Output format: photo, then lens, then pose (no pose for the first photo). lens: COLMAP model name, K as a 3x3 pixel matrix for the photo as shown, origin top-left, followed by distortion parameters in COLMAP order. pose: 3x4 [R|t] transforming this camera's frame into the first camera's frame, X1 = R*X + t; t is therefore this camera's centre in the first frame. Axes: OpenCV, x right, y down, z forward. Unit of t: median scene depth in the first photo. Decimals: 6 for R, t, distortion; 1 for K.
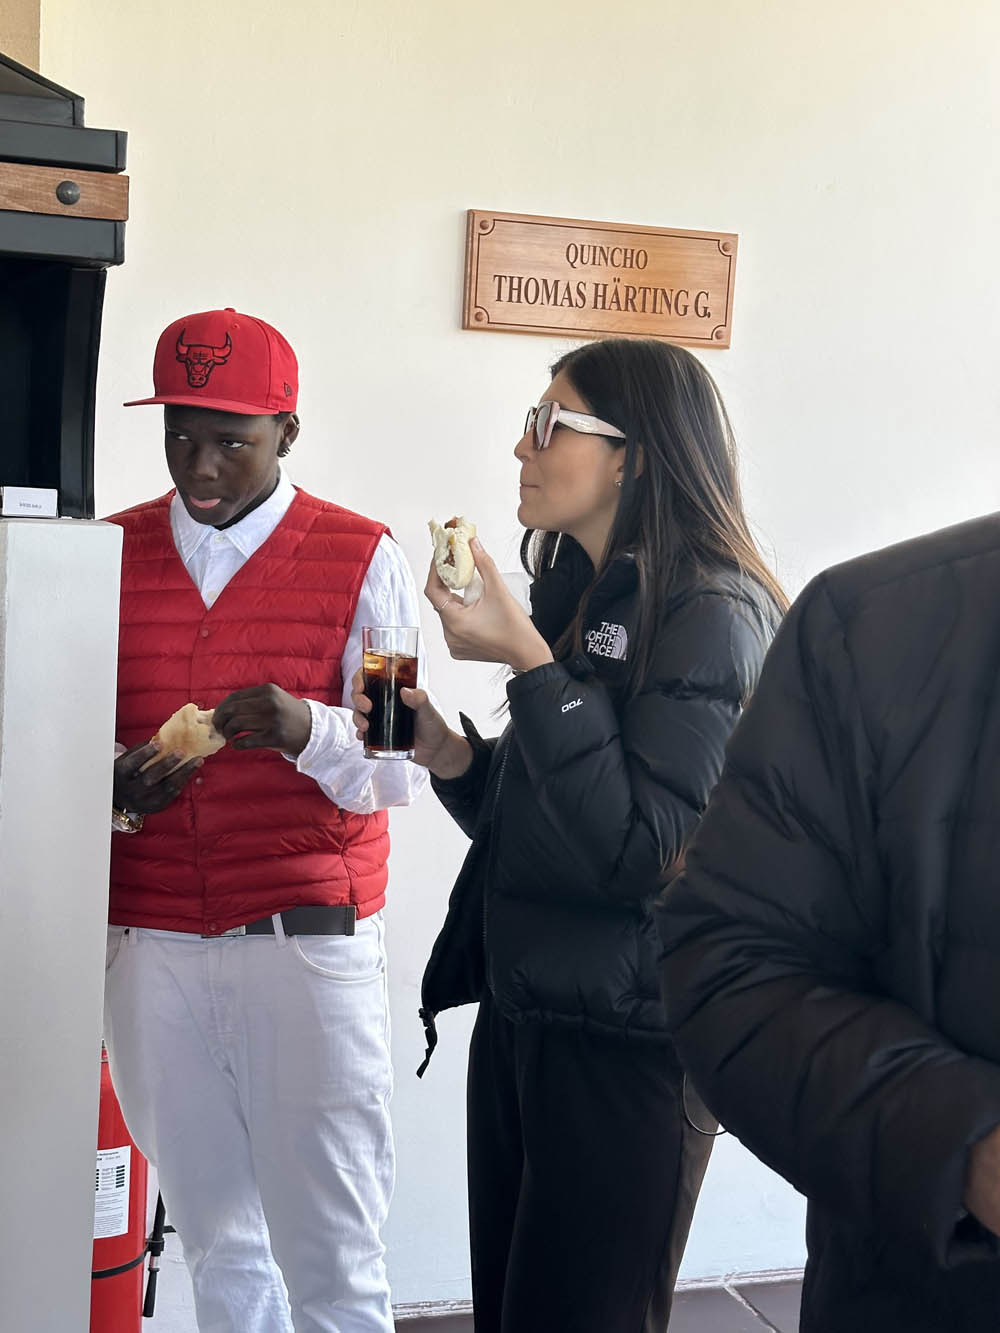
lens RADIAL K [[1871.3, 0, 500.0], [0, 1871.3, 666.5], [0, 0, 1]] dist [0.154008, -0.100249]
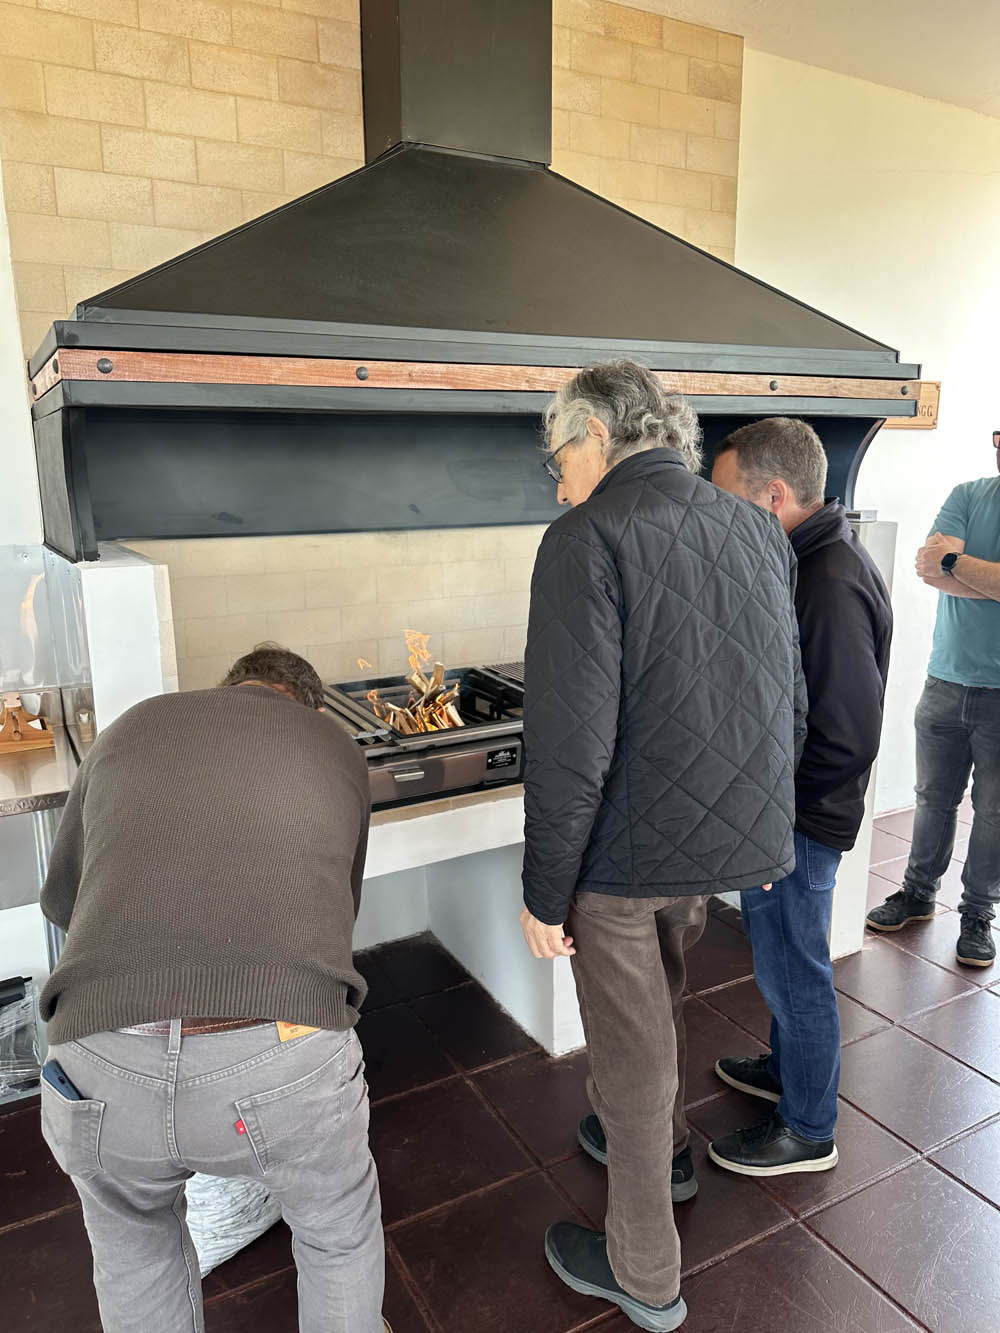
lens RADIAL K [[960.4, 0, 496.8], [0, 960.4, 672.9], [0, 0, 1]] dist [0.022791, -0.024493]
pose [[0.986021, -0.099481, 0.133660, -0.702907], [0.086614, 0.991324, 0.098872, -0.036870], [-0.142337, -0.085913, 0.986083, -0.156395]]
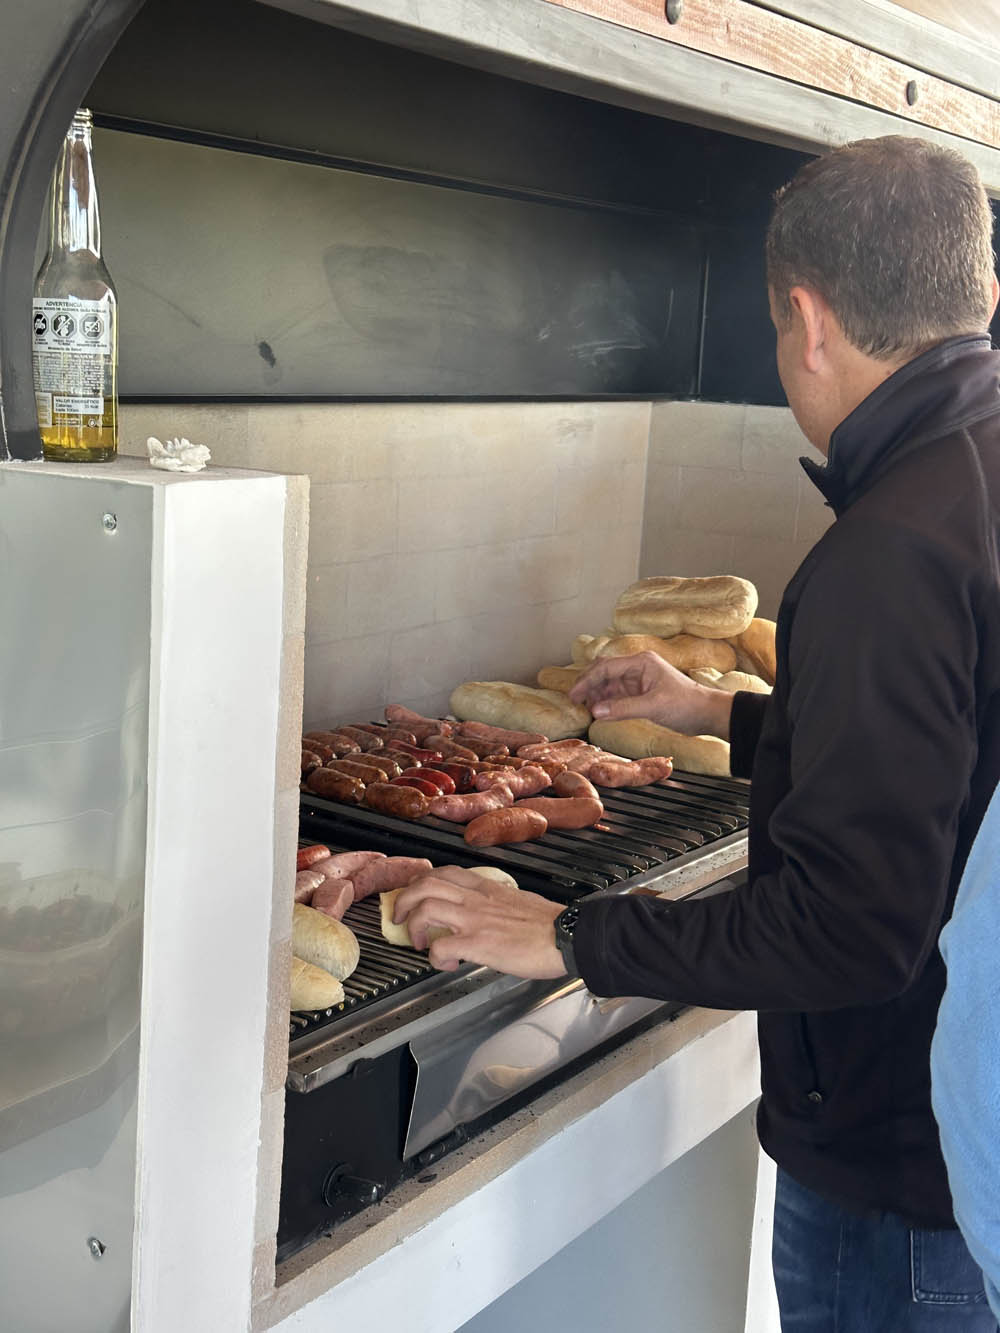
lens RADIAL K [[1872.8, 0, 557.0], [0, 1872.8, 666.6], [0, 0, 1]] dist [0.131583, -0.002972]
pose [[0.773278, -0.124424, 0.621739, -1.061197], [0.066856, 0.991091, 0.115189, -0.065999], [-0.630533, -0.047506, 0.774708, 0.136025]]
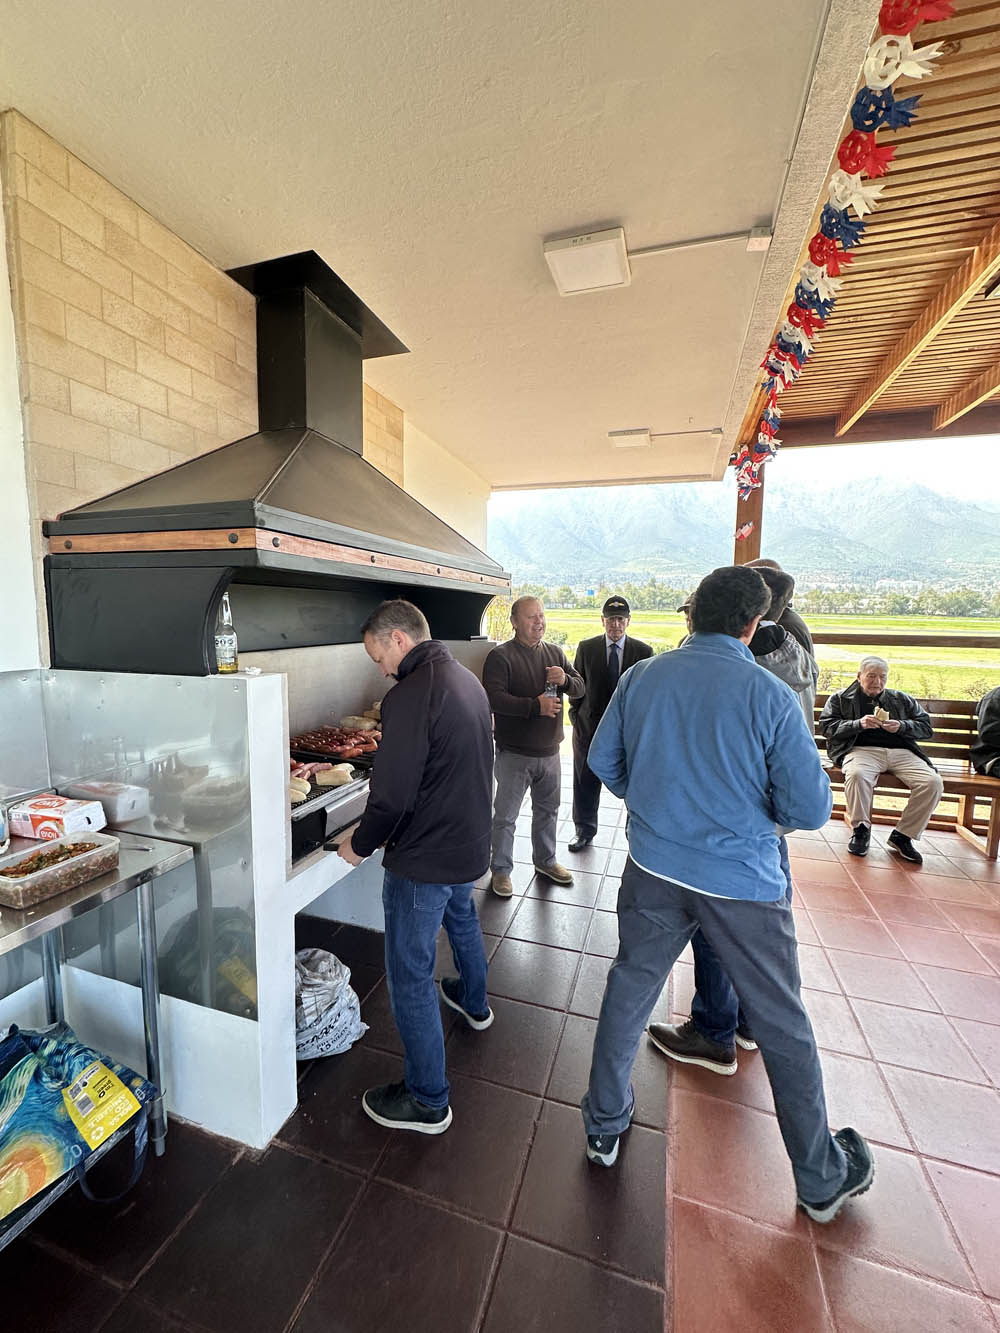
lens RADIAL K [[527.8, 0, 505.3], [0, 527.8, 666.0], [0, 0, 1]] dist [0.000256, 0.000454]
pose [[0.612217, -0.127990, 0.780262, -1.103113], [0.123739, 0.990162, 0.065331, -0.078384], [-0.780947, 0.056552, 0.622031, 0.016654]]
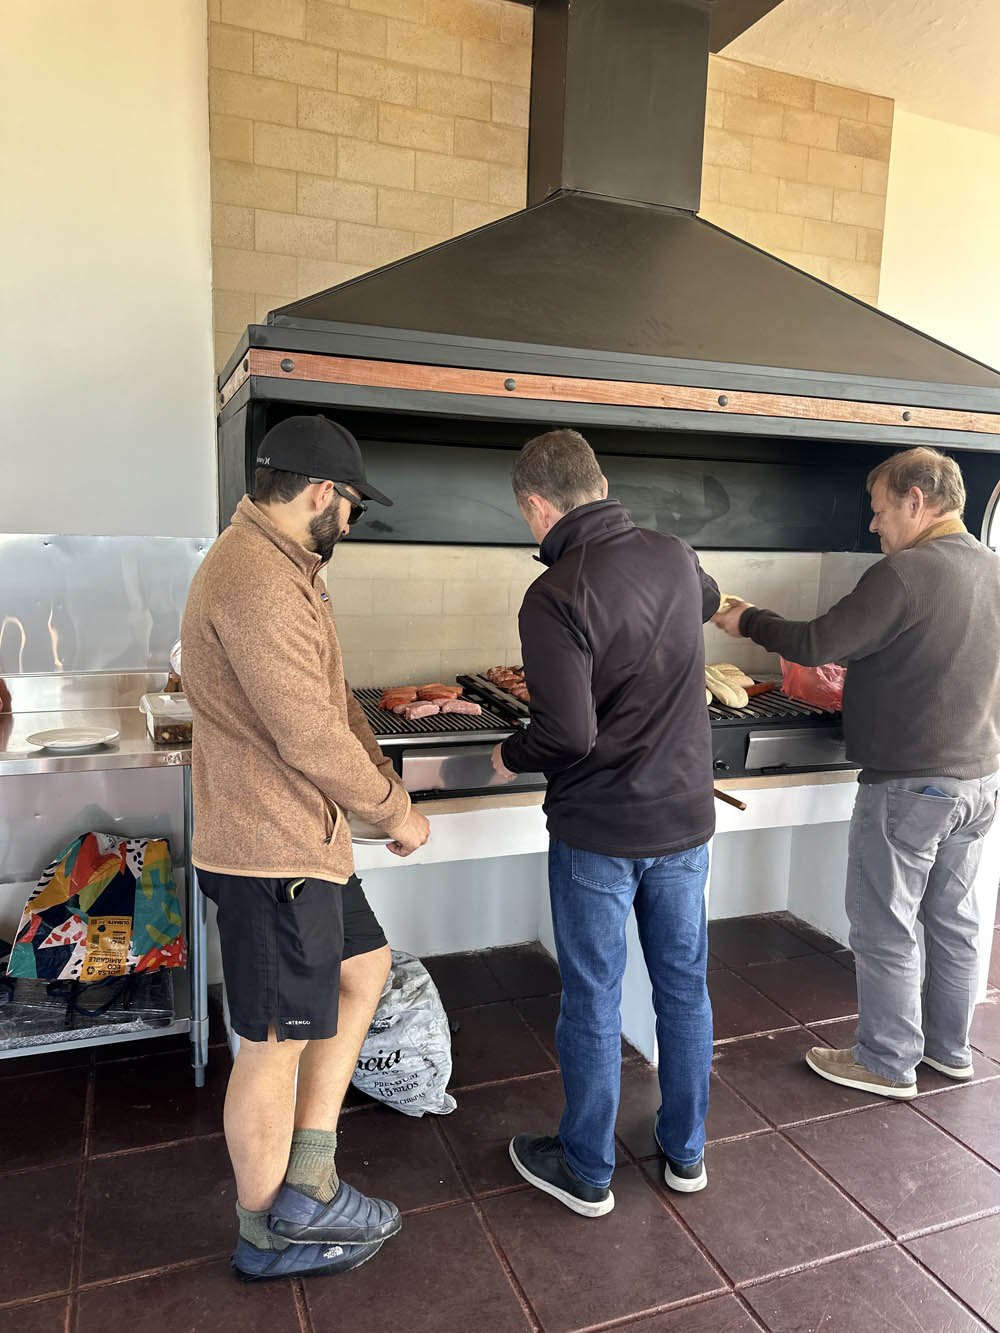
lens RADIAL K [[960.8, 0, 510.9], [0, 960.8, 665.7], [0, 0, 1]] dist [0.034504, -0.037588]
pose [[0.999353, -0.031163, 0.017975, -0.704538], [0.030860, 0.999381, 0.016876, 0.017234], [-0.018490, -0.016311, 0.999696, -0.203873]]
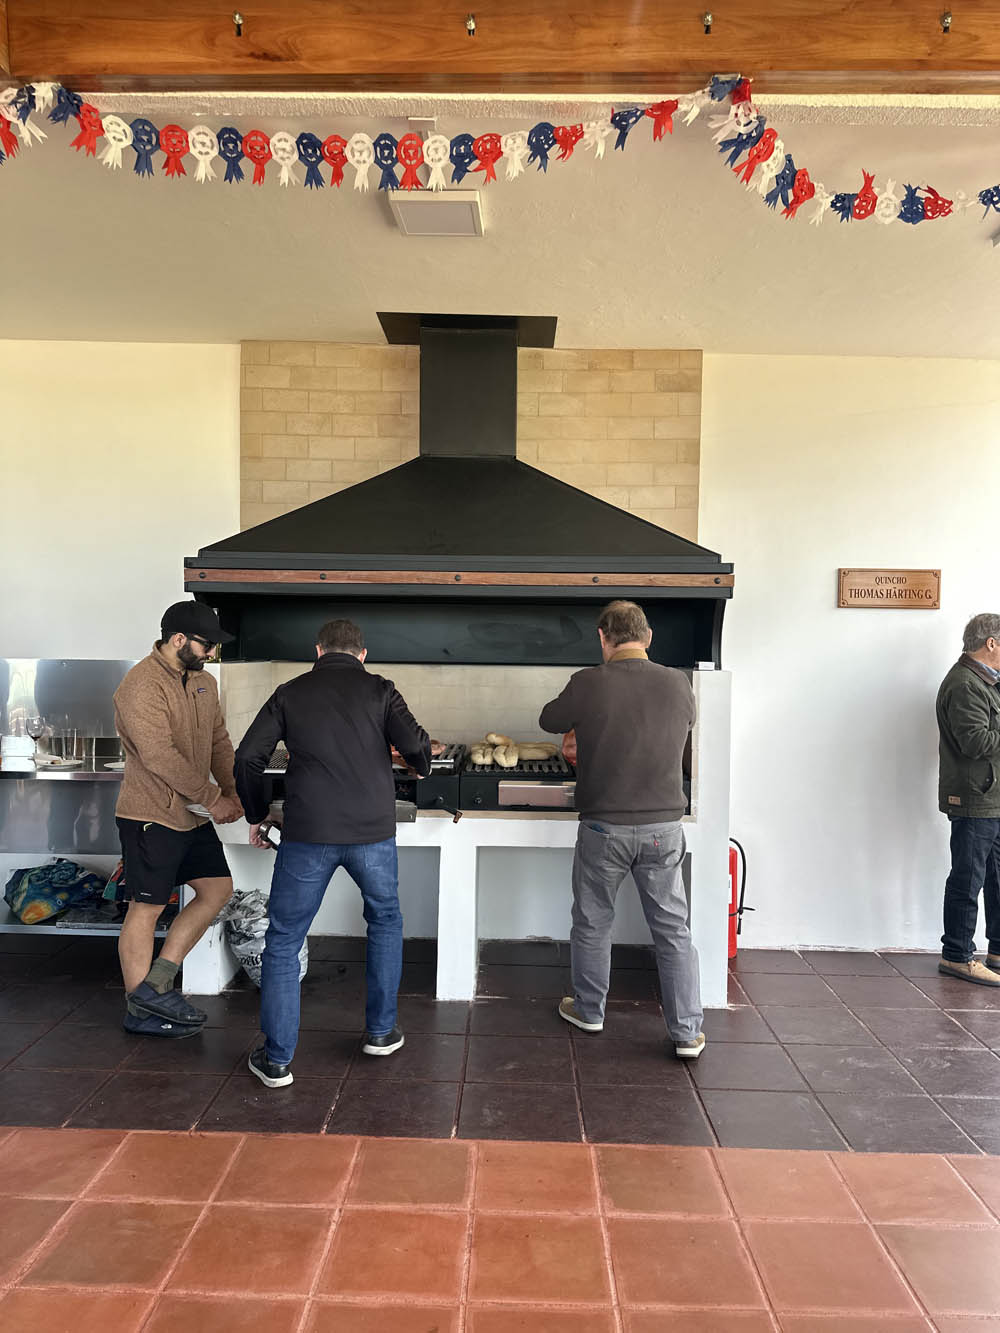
lens RADIAL K [[936.3, 0, 500.0], [0, 936.3, 666.5], [0, 0, 1]] dist [0.154896, -0.200621]
pose [[0.931313, -0.033843, -0.362644, 0.026338], [-0.007908, 0.993560, -0.113030, 0.089982], [0.364134, 0.108135, 0.925048, -0.593446]]
